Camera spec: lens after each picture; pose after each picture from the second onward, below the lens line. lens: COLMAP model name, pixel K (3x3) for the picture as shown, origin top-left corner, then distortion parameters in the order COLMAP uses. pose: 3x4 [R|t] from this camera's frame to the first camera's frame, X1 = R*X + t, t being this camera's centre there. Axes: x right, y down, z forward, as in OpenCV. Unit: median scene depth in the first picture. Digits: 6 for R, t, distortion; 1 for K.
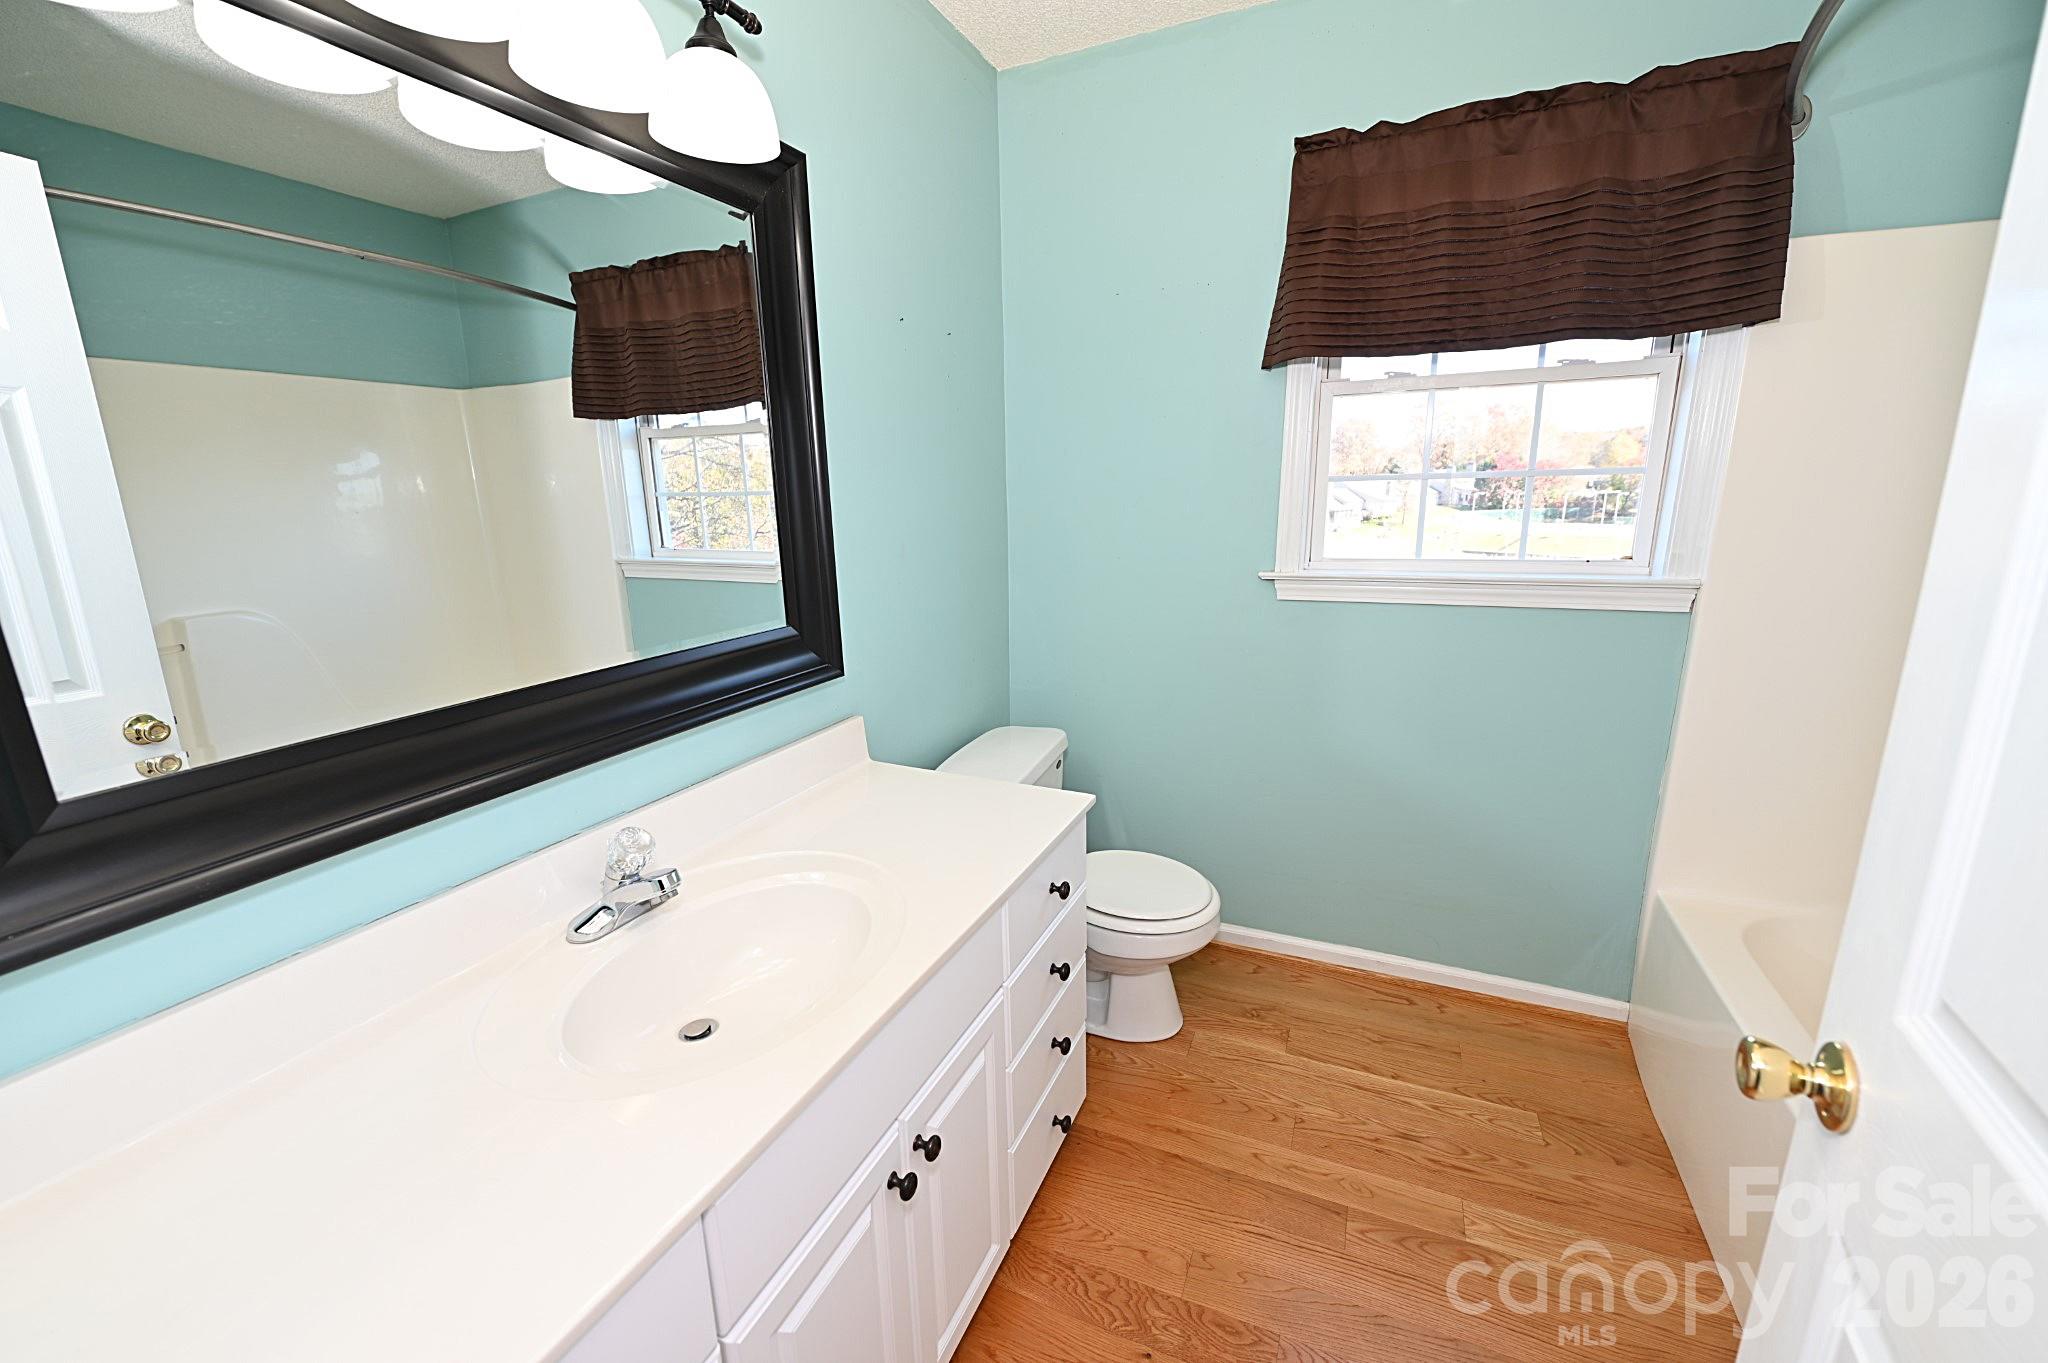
lens RADIAL K [[812.3, 0, 1025.2], [0, 812.3, 680.8], [0, 0, 1]] dist [-0.005446, -0.000705]
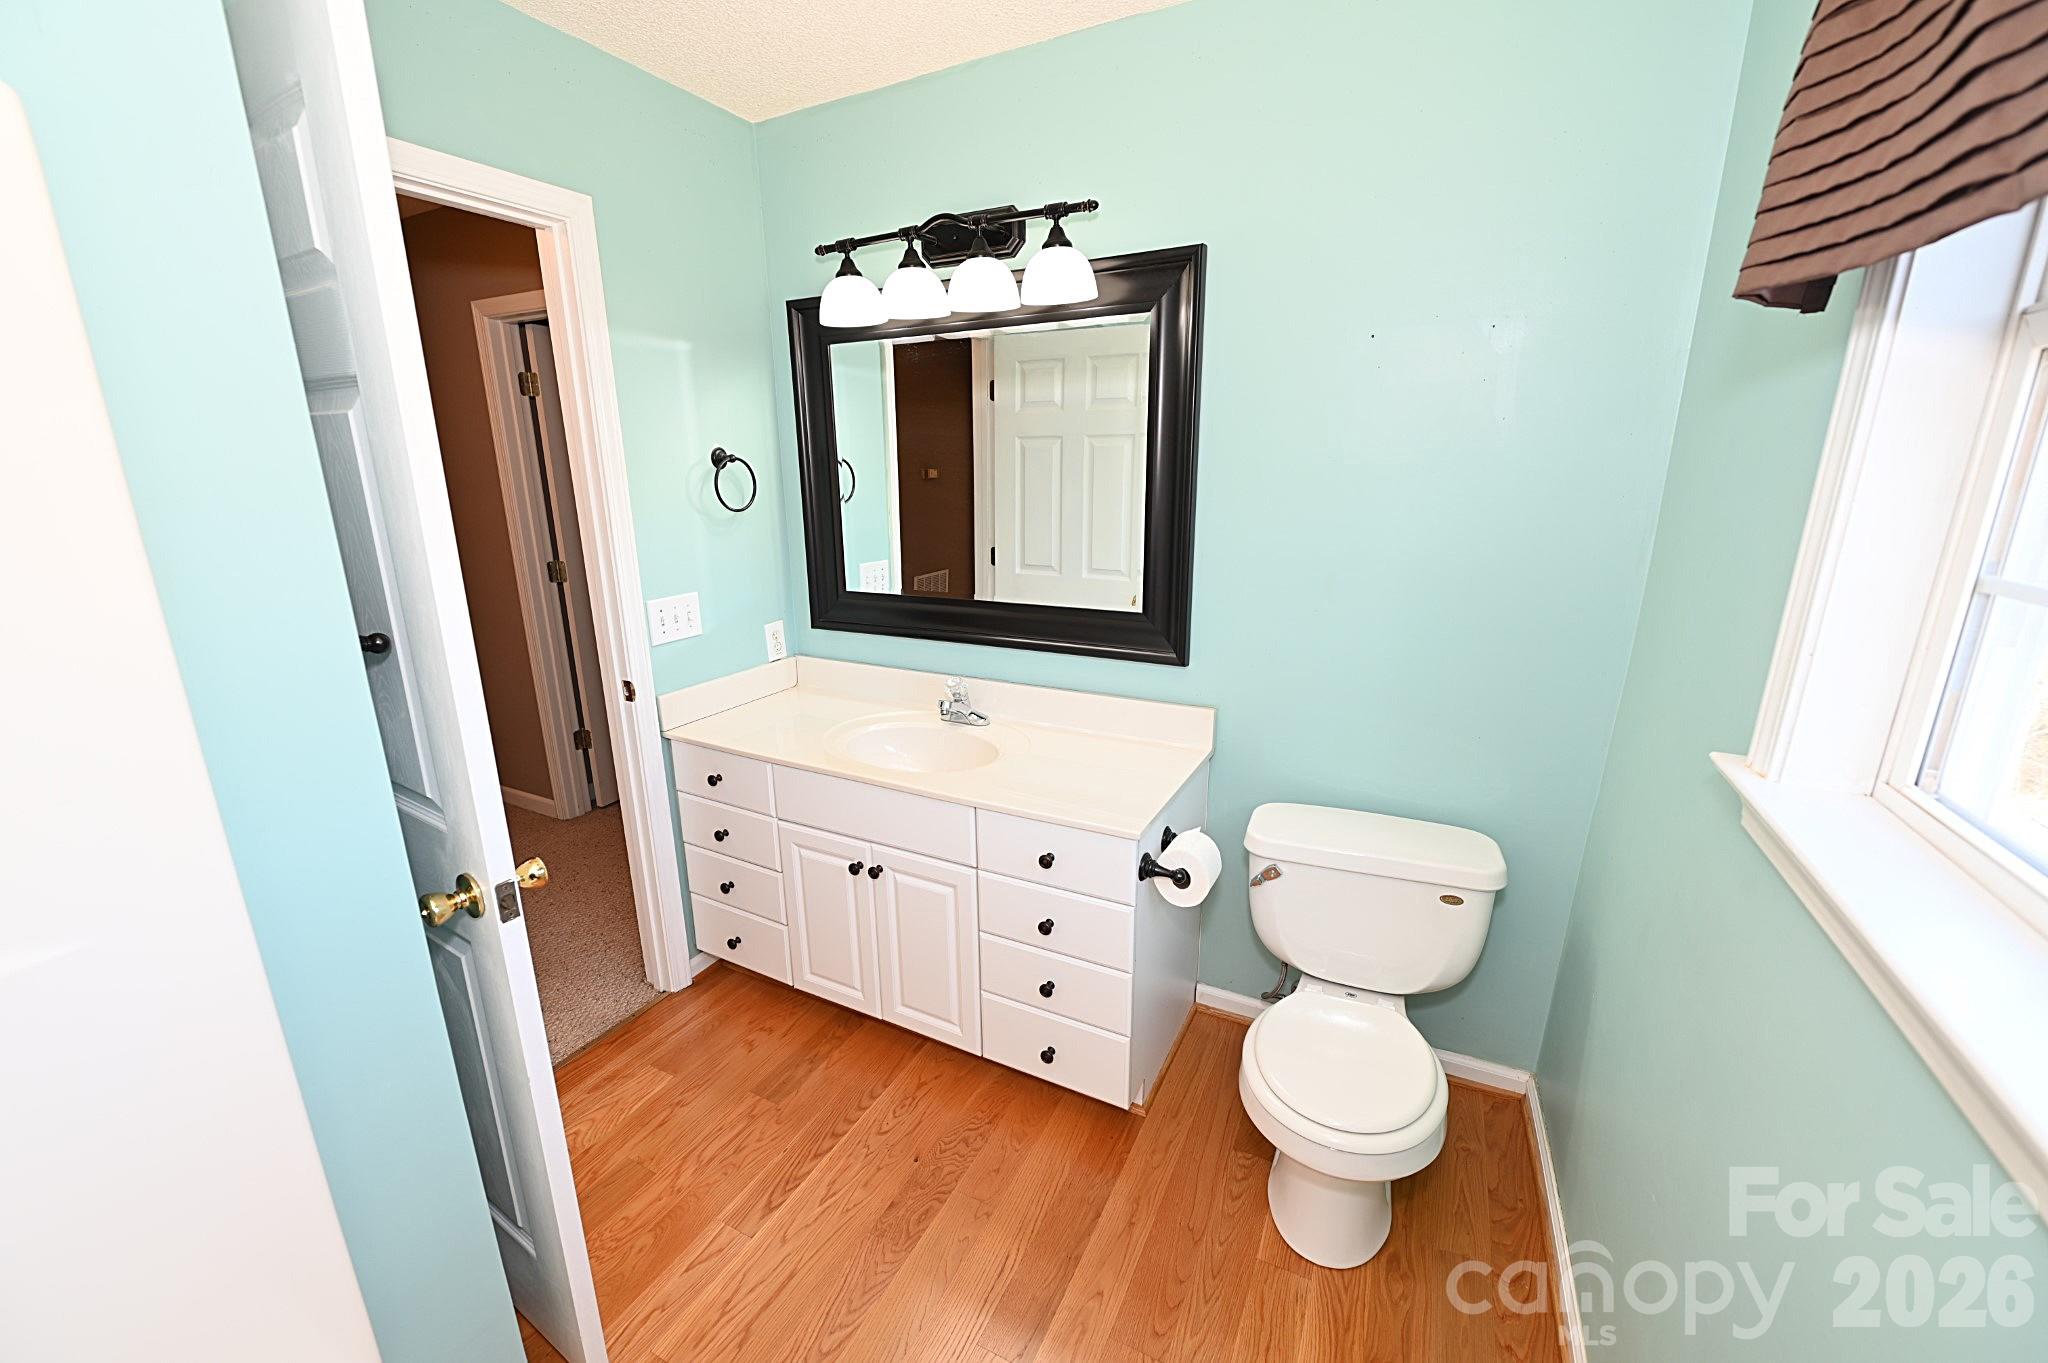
lens RADIAL K [[812.3, 0, 1019.4], [0, 812.3, 679.0], [0, 0, 1]] dist [-0.005446, -0.000705]
pose [[-0.062616, 0.275524, -0.959253, 1.154256], [-0.213850, 0.935112, 0.282550, -0.338237], [0.974858, 0.222828, 0.000368, 0.917309]]
